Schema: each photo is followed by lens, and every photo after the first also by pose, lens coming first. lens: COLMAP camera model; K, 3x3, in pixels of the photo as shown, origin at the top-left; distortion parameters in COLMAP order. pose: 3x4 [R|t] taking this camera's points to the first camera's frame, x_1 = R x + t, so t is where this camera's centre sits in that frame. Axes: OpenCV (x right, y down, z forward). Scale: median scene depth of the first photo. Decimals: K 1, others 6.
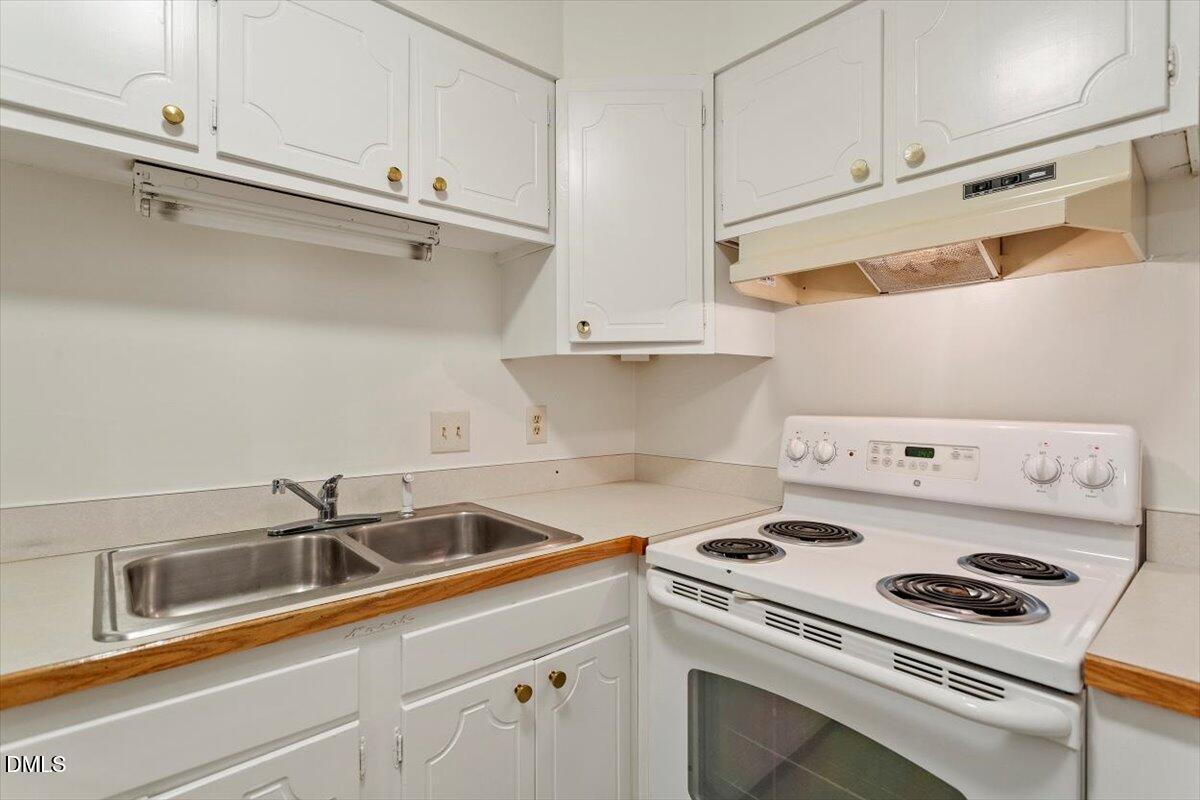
lens RADIAL K [[568.5, 0, 602.5], [0, 568.5, 398.3], [0, 0, 1]] dist [-0.001277, 0.000215]
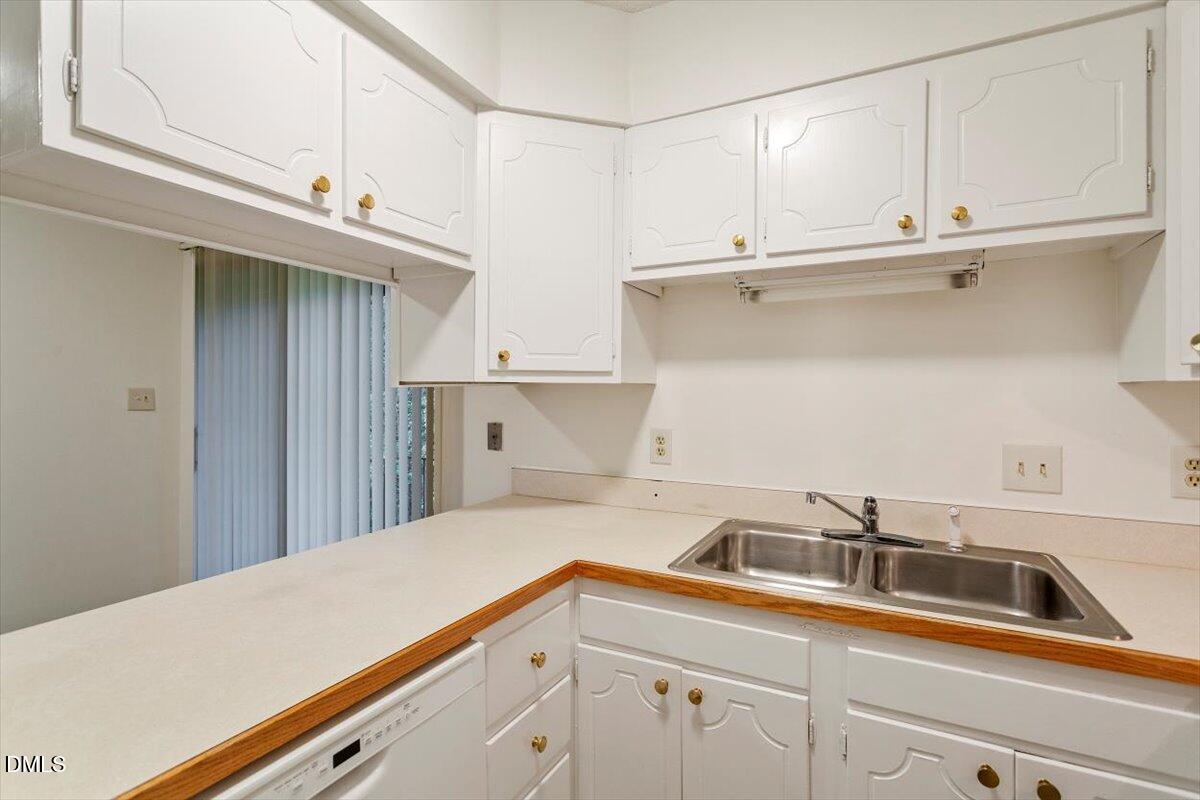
lens RADIAL K [[568.5, 0, 602.1], [0, 568.5, 390.9], [0, 0, 1]] dist [-0.001277, 0.000215]
pose [[0.363857, 0.000190, -0.931455, 0.387219], [-0.007097, 0.999972, -0.002568, -0.067101], [0.931428, 0.007545, 0.363848, 0.083254]]
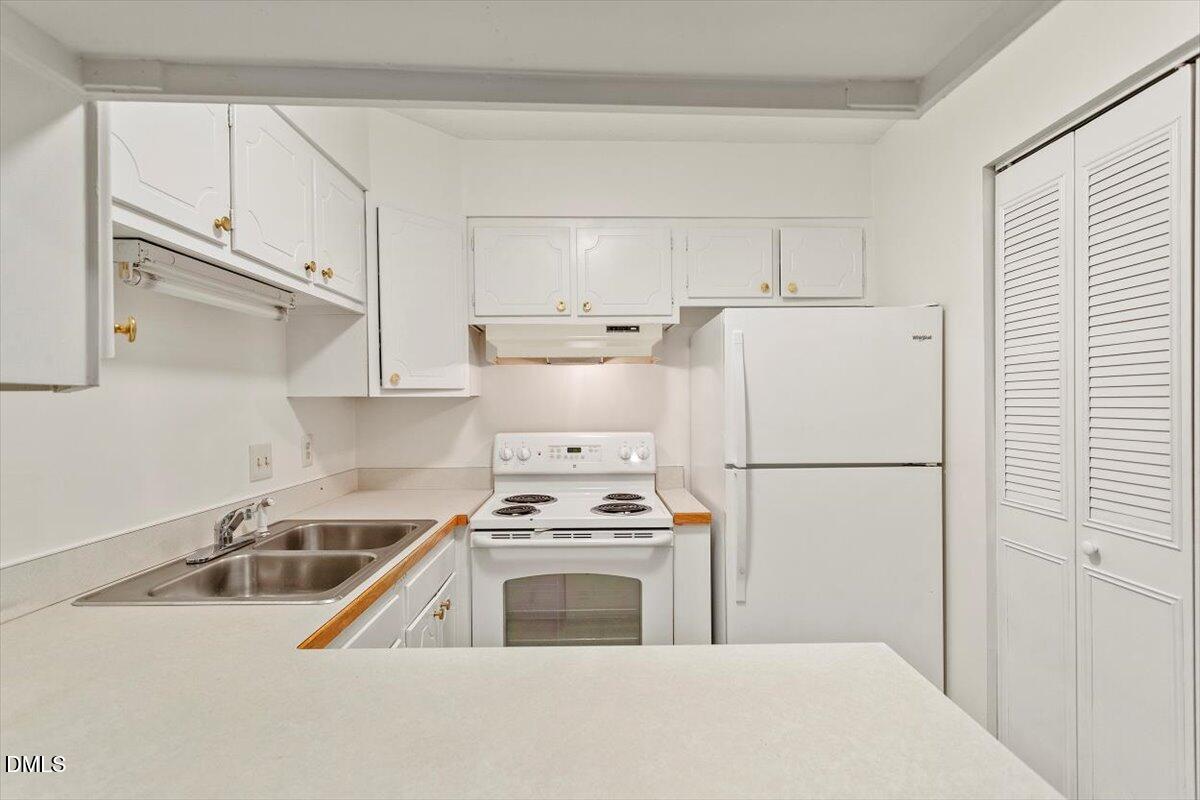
lens RADIAL K [[568.5, 0, 610.6], [0, 568.5, 404.9], [0, 0, 1]] dist [-0.001277, 0.000215]
pose [[0.638043, -0.010068, 0.769935, -0.881809], [0.007228, 0.999949, 0.007086, -0.074481], [-0.769967, 0.001044, 0.638083, -0.343348]]
